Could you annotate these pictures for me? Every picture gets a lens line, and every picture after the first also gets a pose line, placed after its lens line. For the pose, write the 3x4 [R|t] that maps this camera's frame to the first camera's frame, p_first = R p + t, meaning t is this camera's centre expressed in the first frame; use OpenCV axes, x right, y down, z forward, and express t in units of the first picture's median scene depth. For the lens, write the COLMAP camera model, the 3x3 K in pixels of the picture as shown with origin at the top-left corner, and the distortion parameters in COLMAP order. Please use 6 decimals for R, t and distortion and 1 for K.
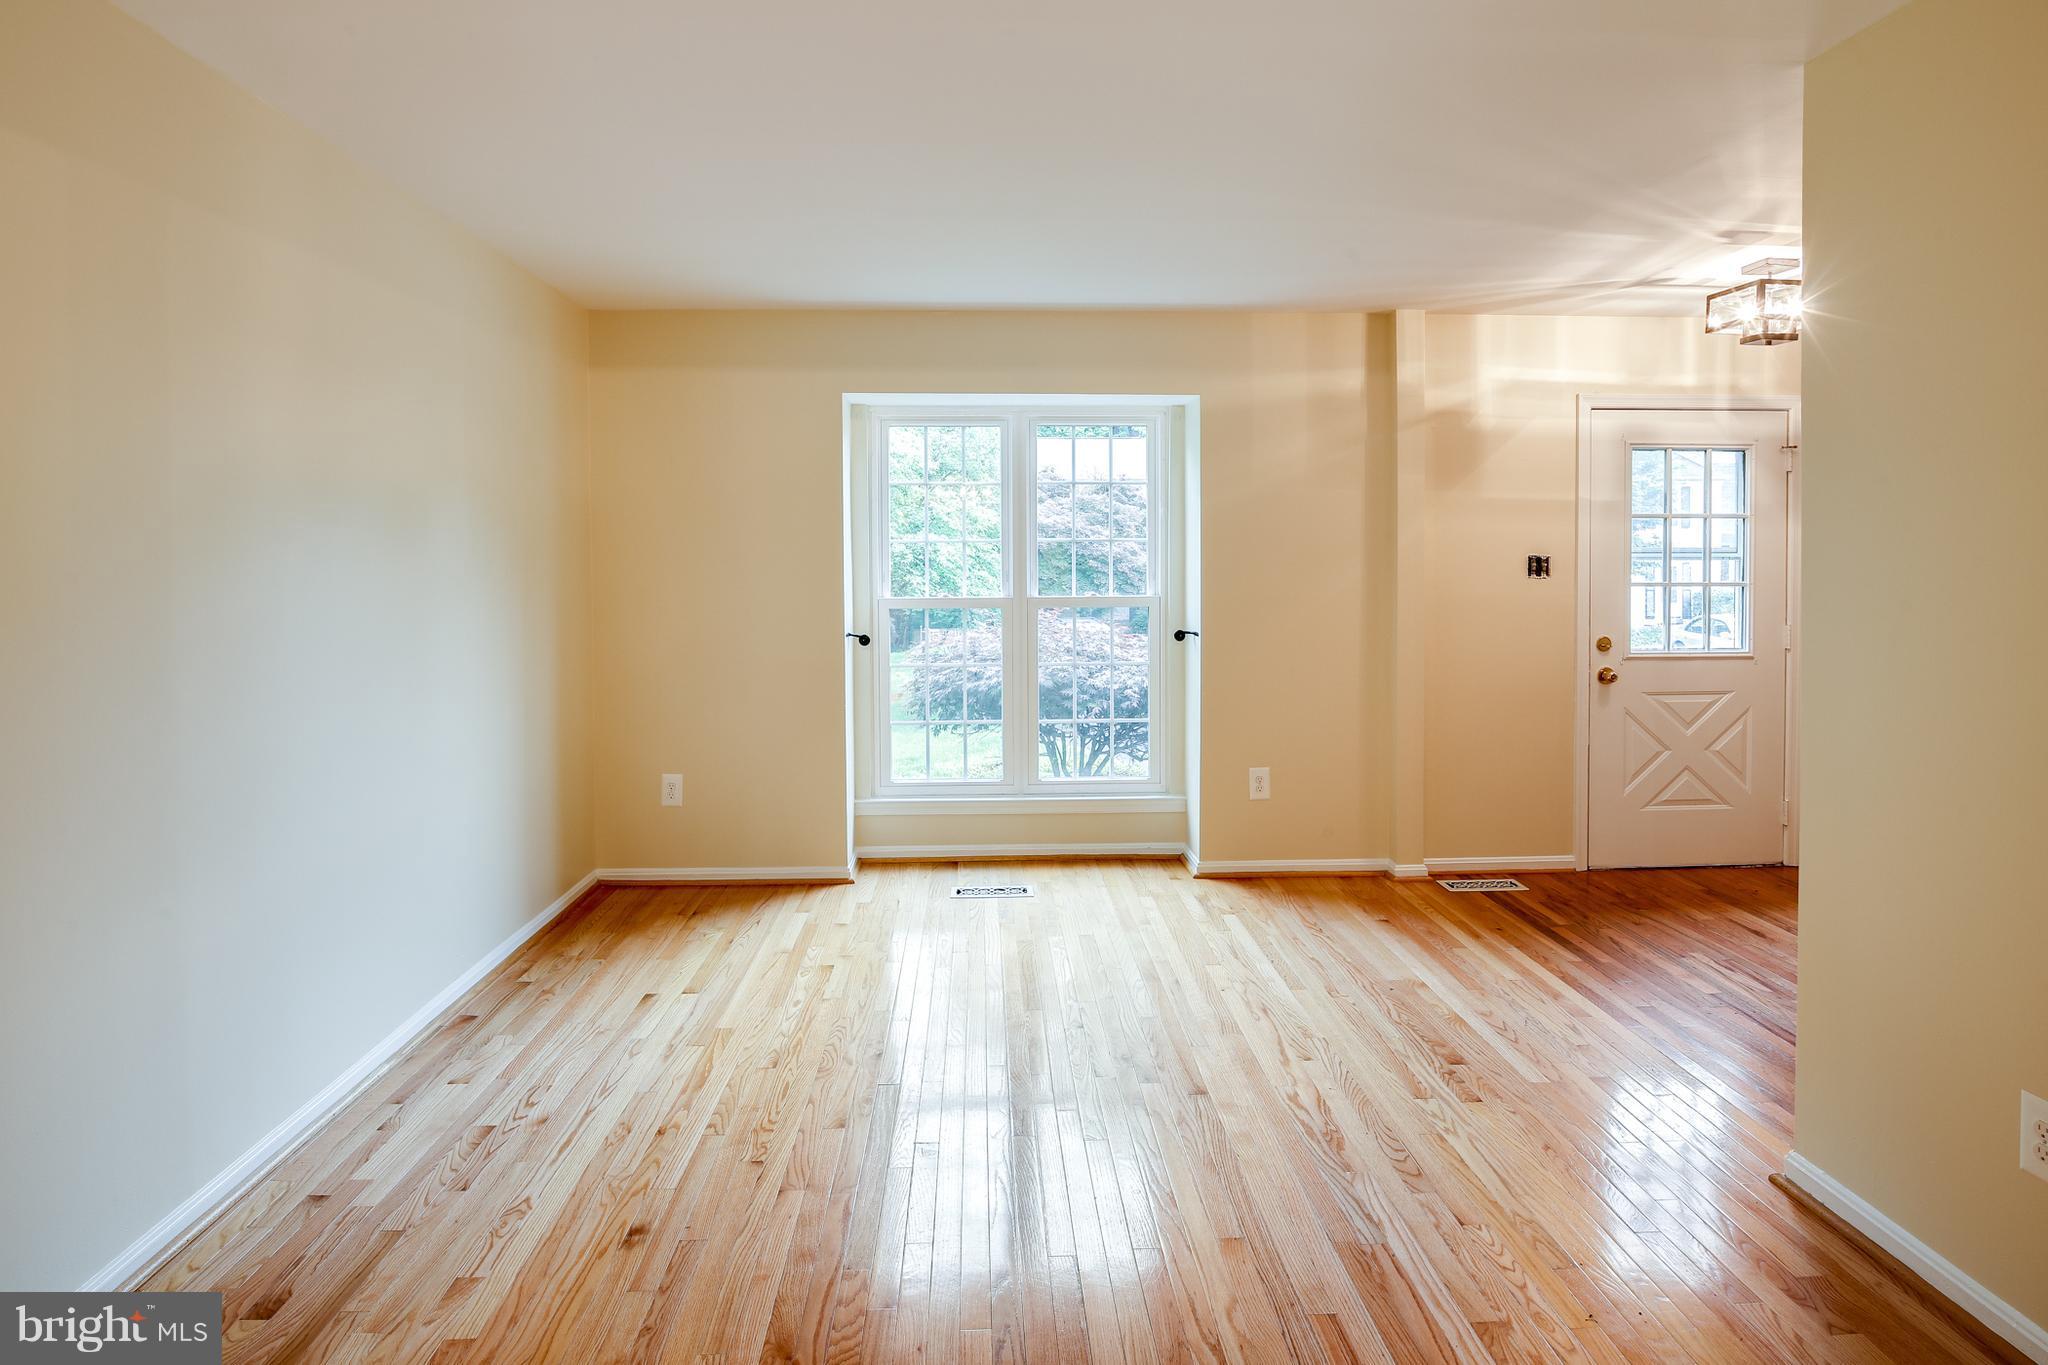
lens RADIAL K [[1063.5, 0, 1032.5], [0, 1063.5, 562.1], [0, 0, 1]] dist [-0.004515, -0.000206]
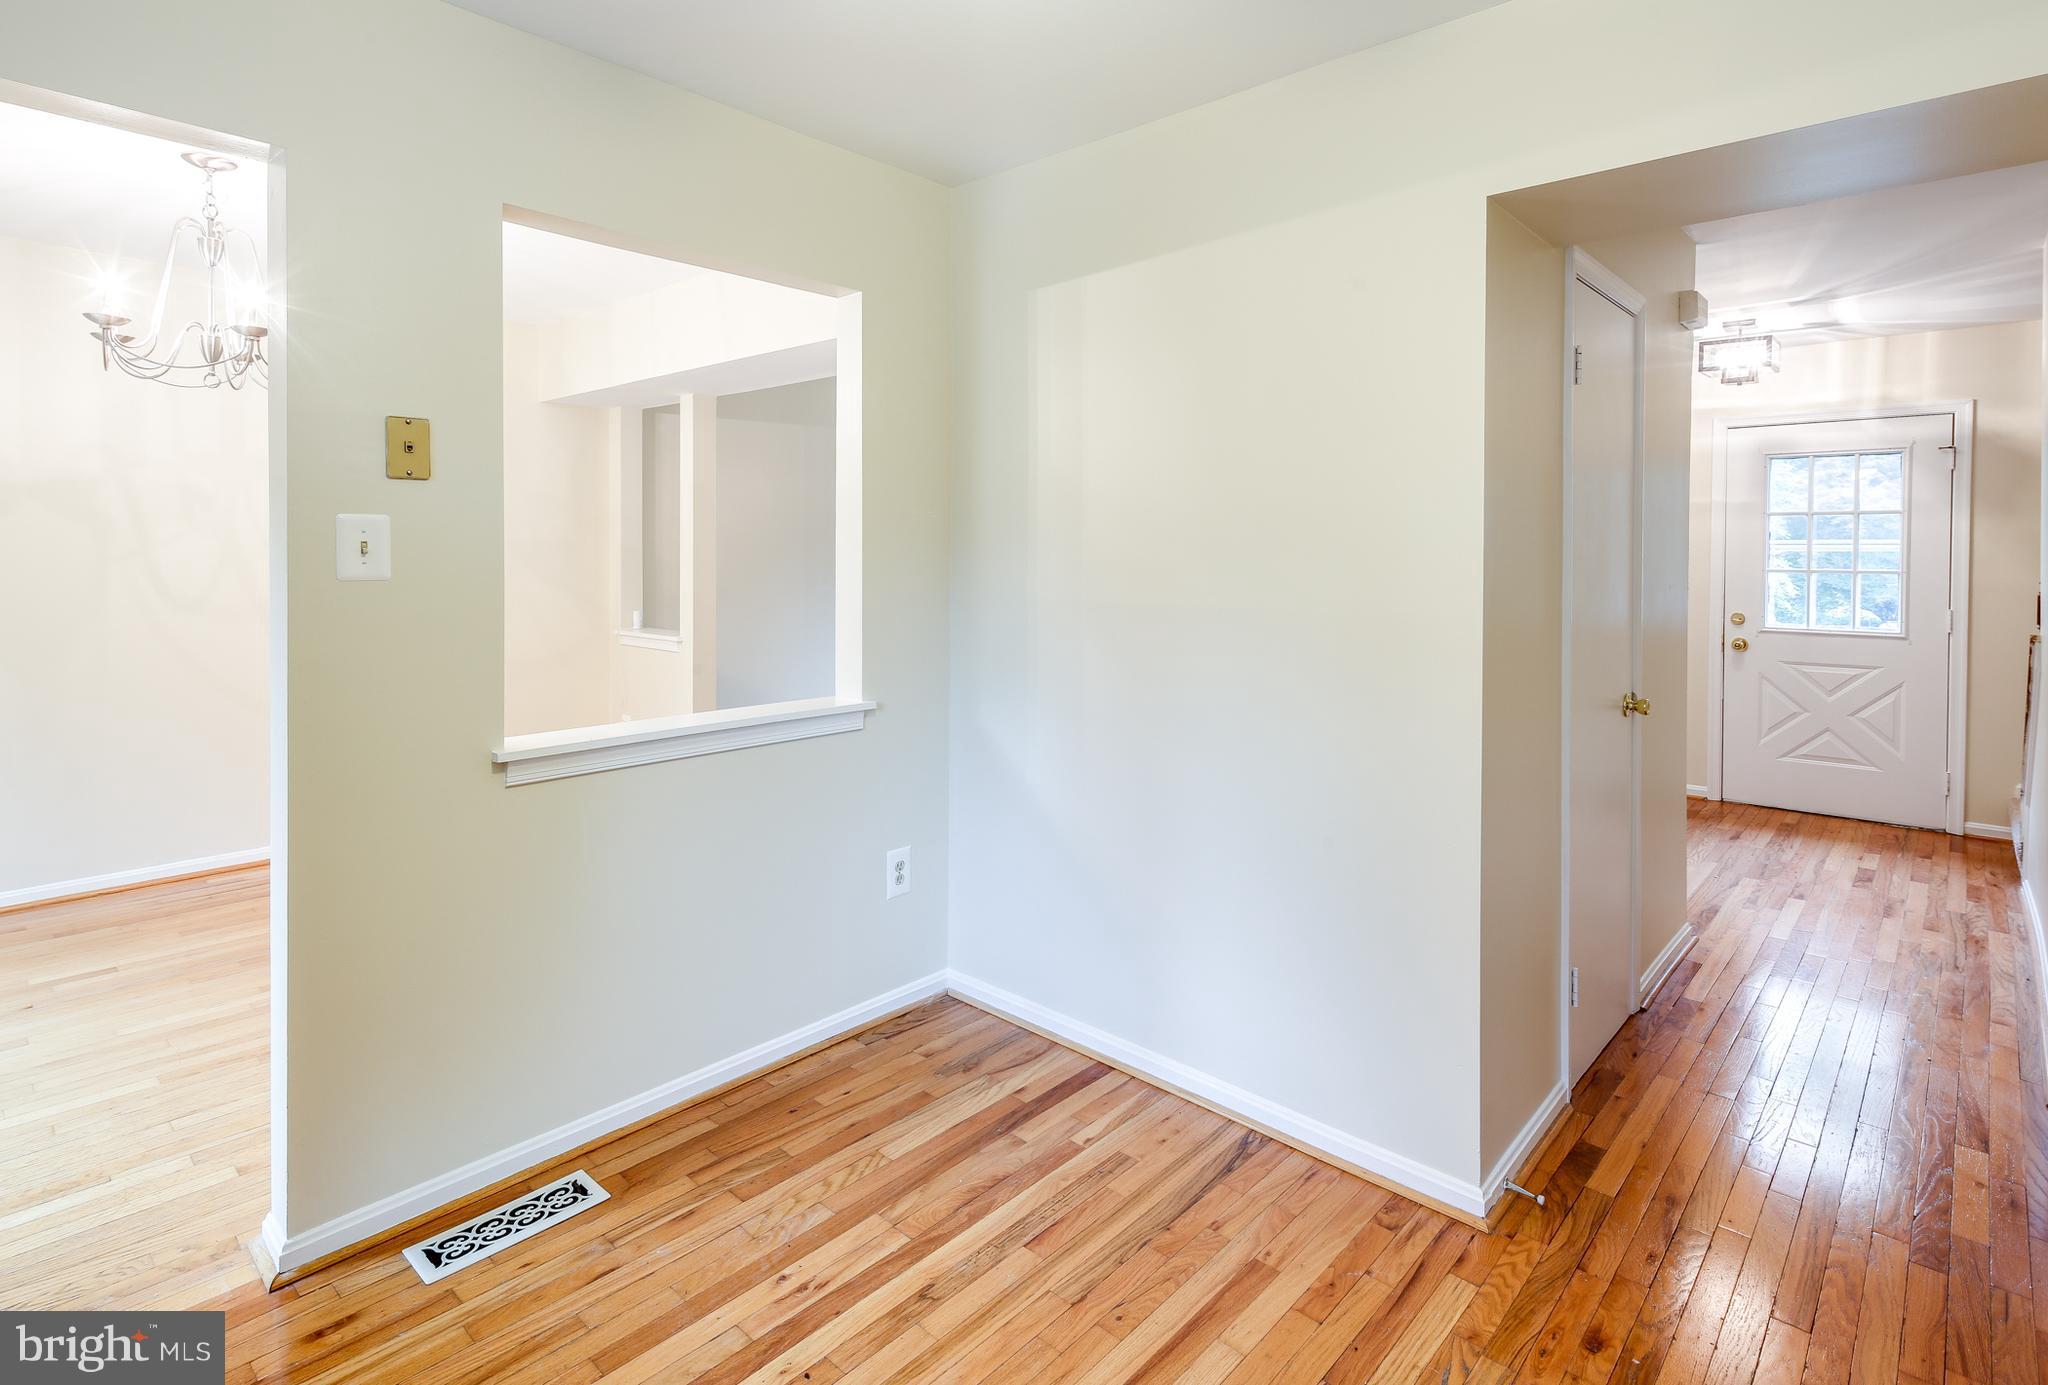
lens RADIAL K [[1025.5, 0, 1045.8], [0, 1025.5, 570.1], [0, 0, 1]] dist [0.006427, -0.000746]
pose [[0.712872, 0.020041, -0.701007, 0.797019], [-0.007451, 0.999752, 0.021005, 0.001578], [0.701254, -0.009750, 0.712845, -0.408007]]
